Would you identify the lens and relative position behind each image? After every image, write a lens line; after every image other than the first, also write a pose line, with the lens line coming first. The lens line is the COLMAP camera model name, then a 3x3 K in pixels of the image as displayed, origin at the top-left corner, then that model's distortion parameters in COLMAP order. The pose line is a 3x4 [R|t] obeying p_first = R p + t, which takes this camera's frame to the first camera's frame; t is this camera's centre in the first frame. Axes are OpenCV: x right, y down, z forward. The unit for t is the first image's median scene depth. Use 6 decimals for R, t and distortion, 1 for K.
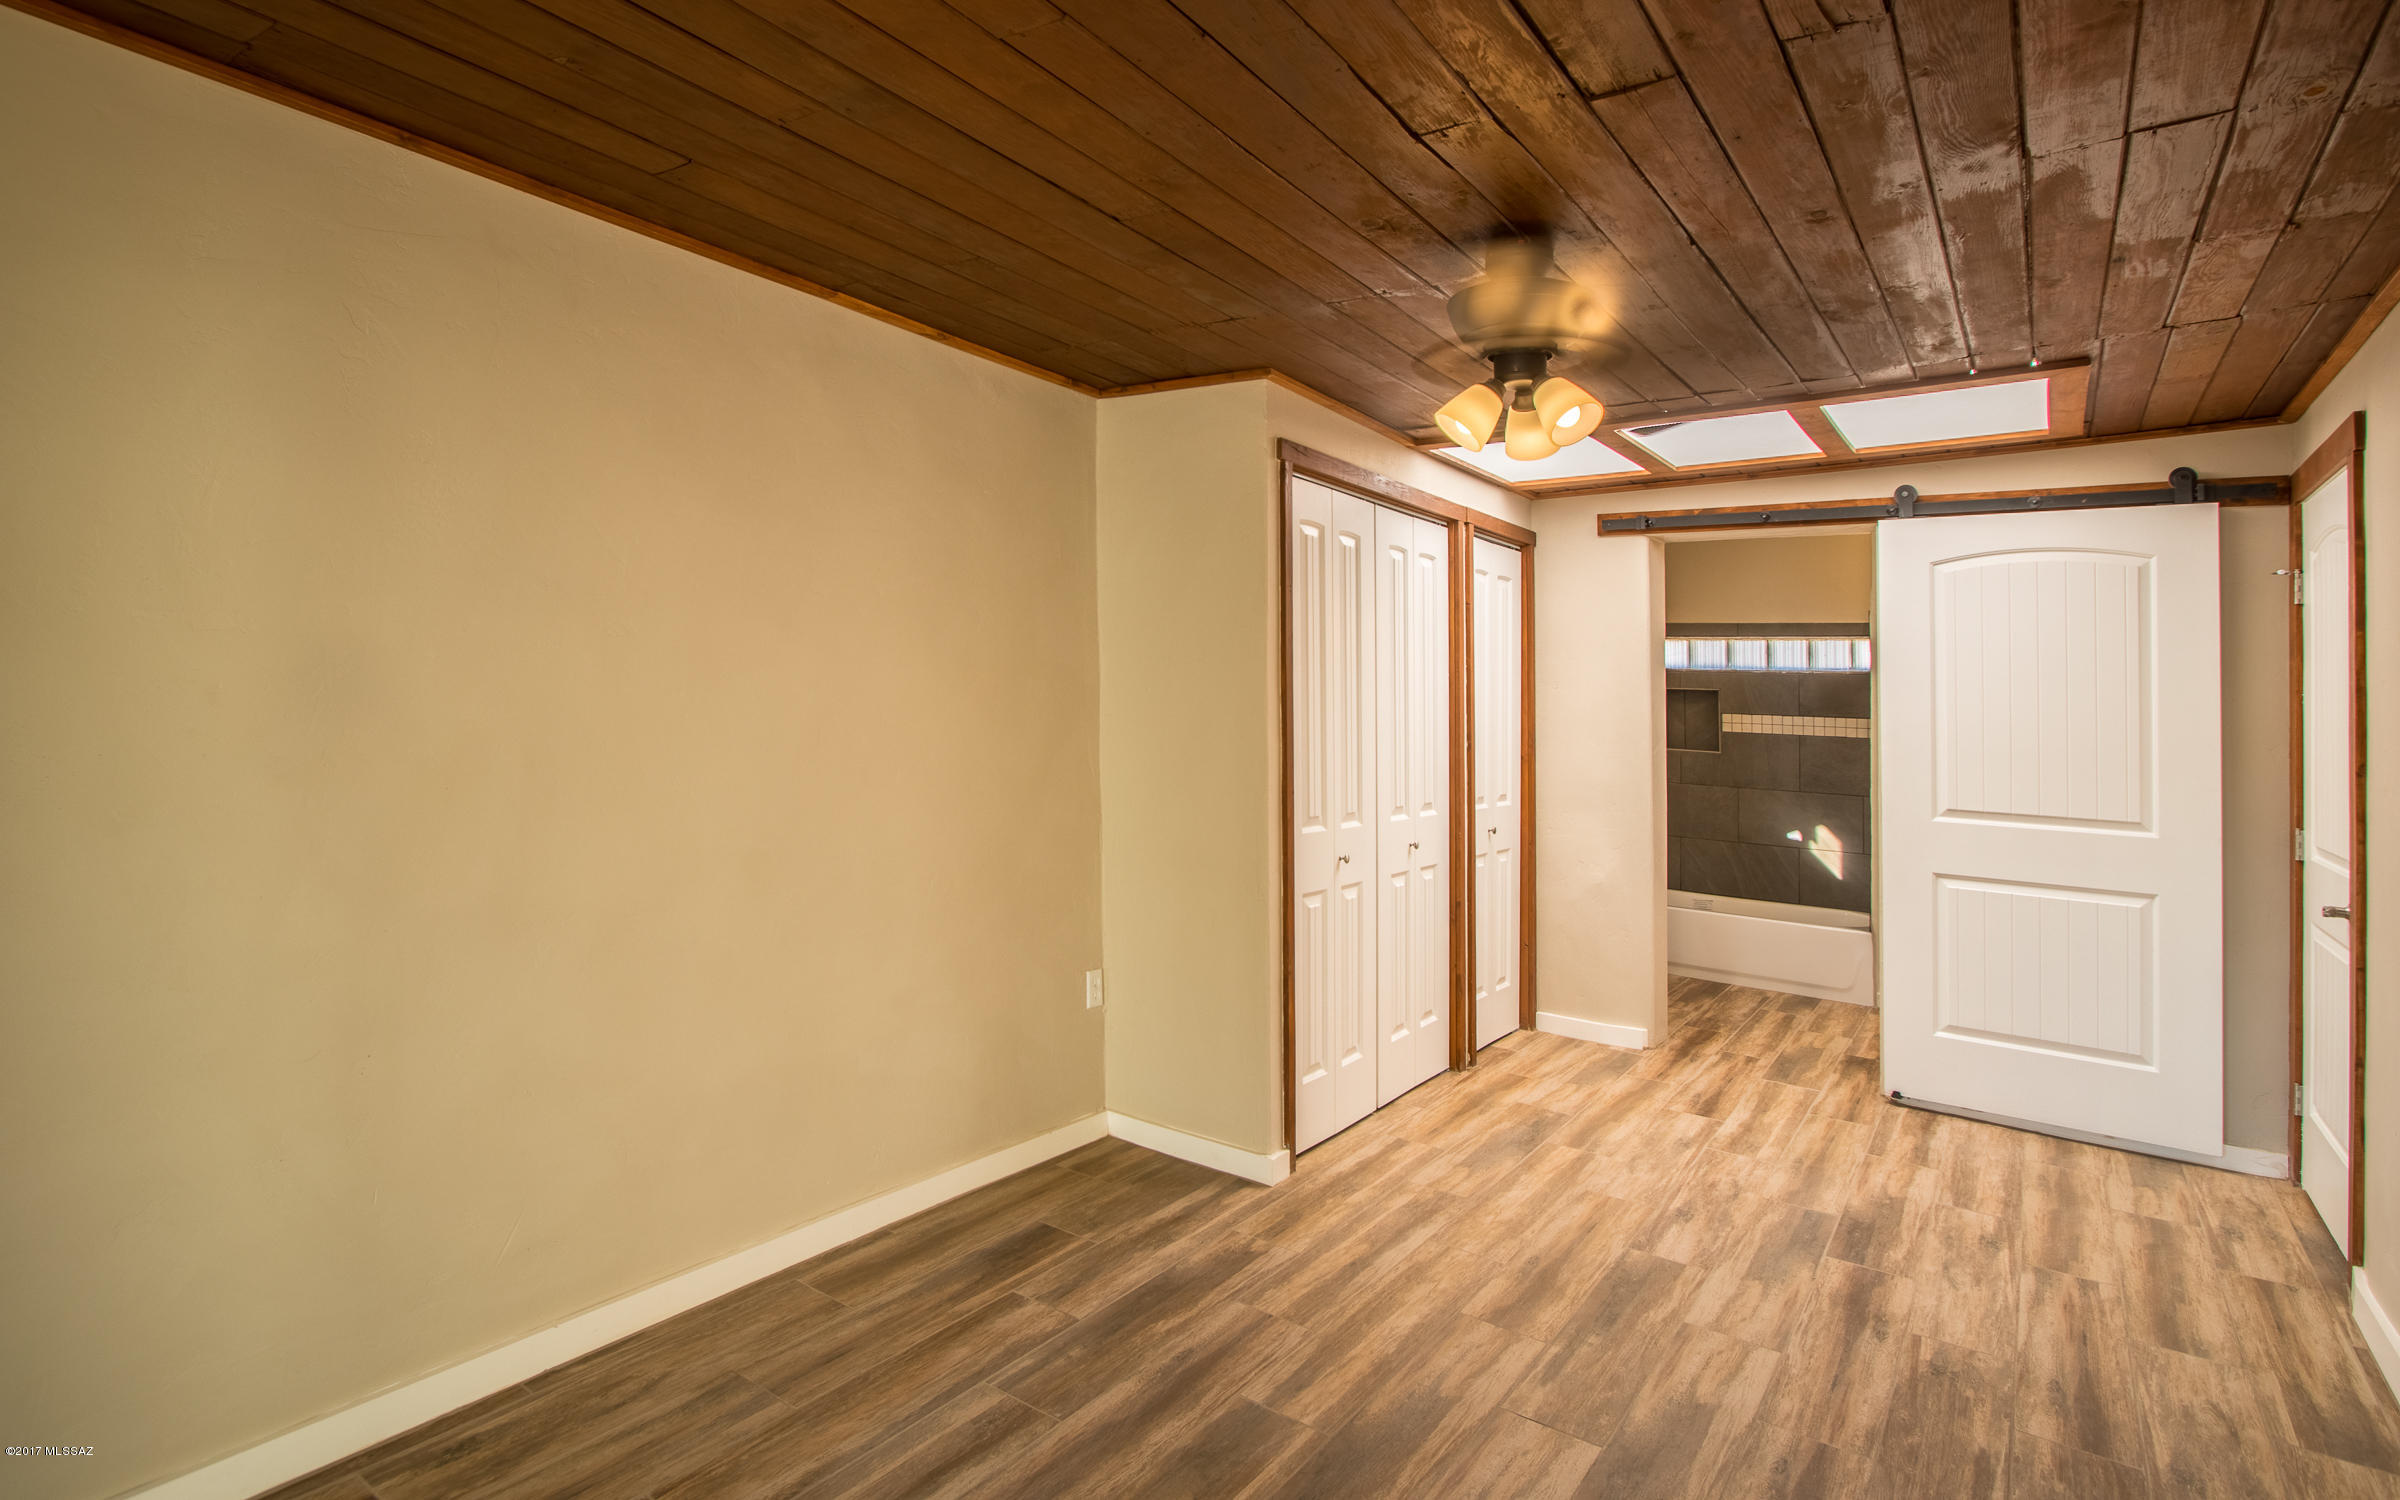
lens RADIAL K [[1116.1, 0, 1221.1], [0, 1116.1, 669.8], [0, 0, 1]] dist [0.002168, -0.000423]
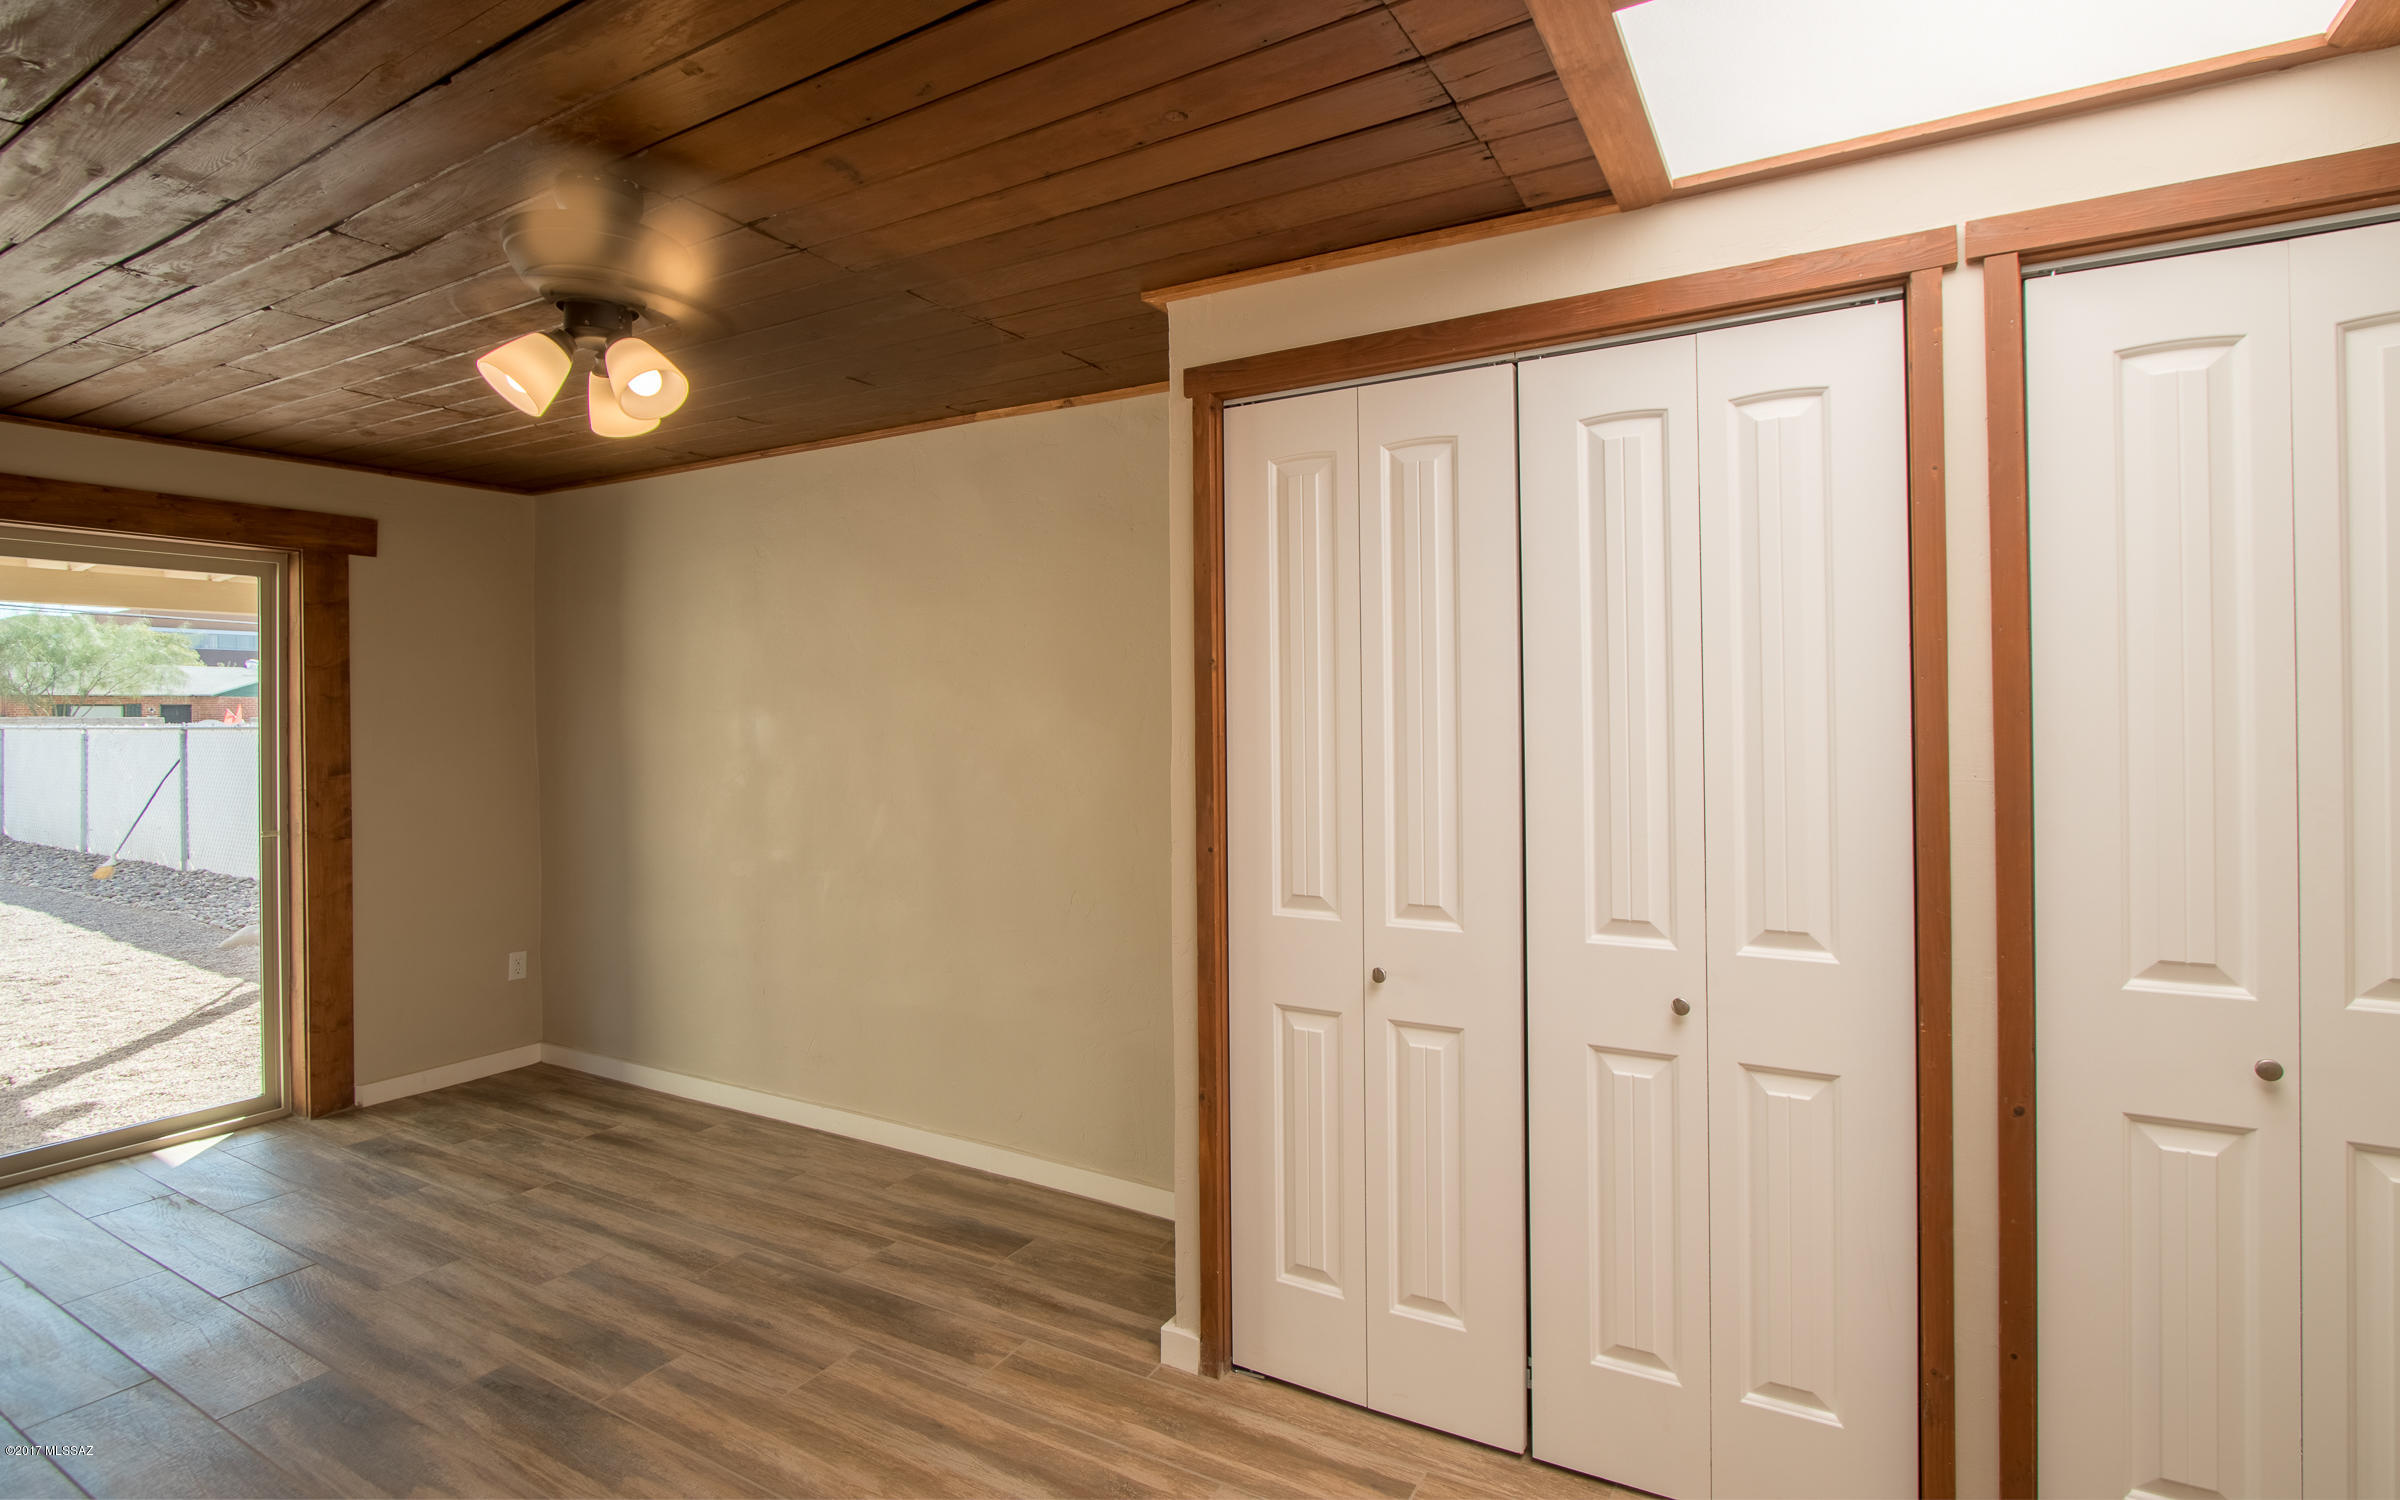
lens RADIAL K [[1099.4, 0, 1205.3], [0, 1099.4, 720.8], [0, 0, 1]] dist [-0.000834, -0.000577]
pose [[0.120870, -0.043423, -0.991718, 1.026050], [0.044284, 0.998284, -0.038313, 0.066335], [0.991680, -0.039287, 0.122585, 1.199996]]
